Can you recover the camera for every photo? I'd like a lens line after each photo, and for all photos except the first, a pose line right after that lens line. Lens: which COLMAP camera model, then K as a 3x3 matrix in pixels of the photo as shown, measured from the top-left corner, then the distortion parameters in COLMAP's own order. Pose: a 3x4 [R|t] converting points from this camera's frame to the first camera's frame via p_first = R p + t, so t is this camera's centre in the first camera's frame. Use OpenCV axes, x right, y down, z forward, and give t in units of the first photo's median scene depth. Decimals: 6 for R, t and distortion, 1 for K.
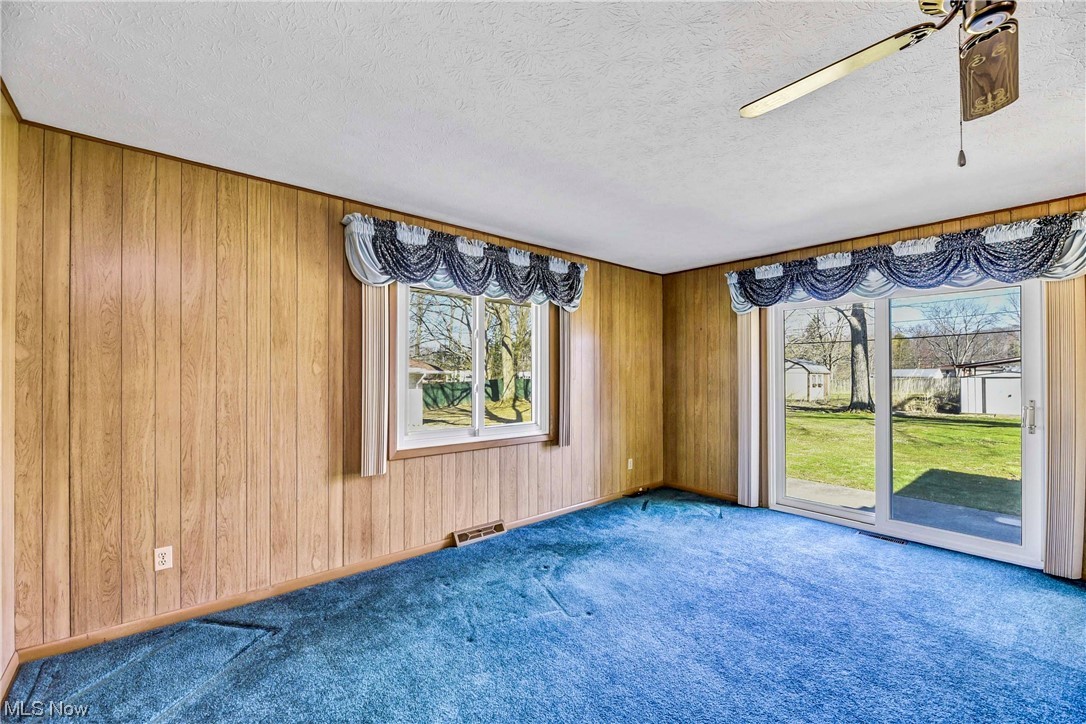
lens RADIAL K [[442.7, 0, 543.0], [0, 442.7, 362.0], [0, 0, 1]] dist [-0.000517, -0.000032]
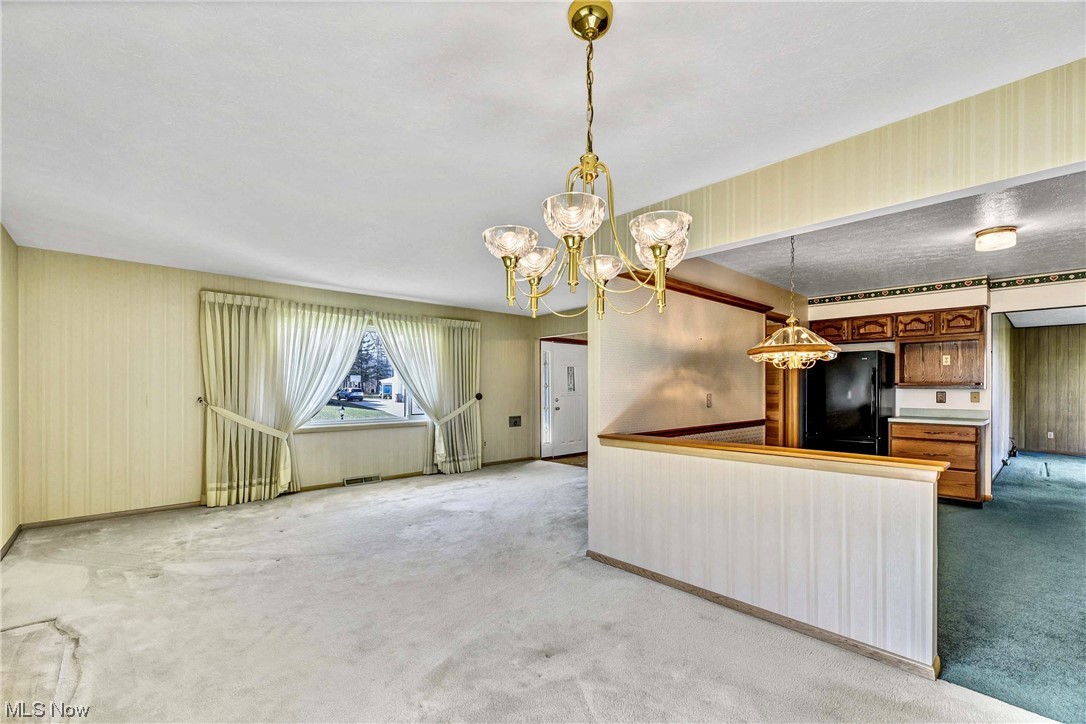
lens RADIAL K [[463.2, 0, 542.7], [0, 463.2, 388.3], [0, 0, 1]] dist [-0.000199, -0.000001]
pose [[0.060170, 0.005140, -0.998175, 2.777997], [0.006504, 0.999963, 0.005542, 0.001687], [0.998167, -0.006826, 0.060135, -3.503578]]
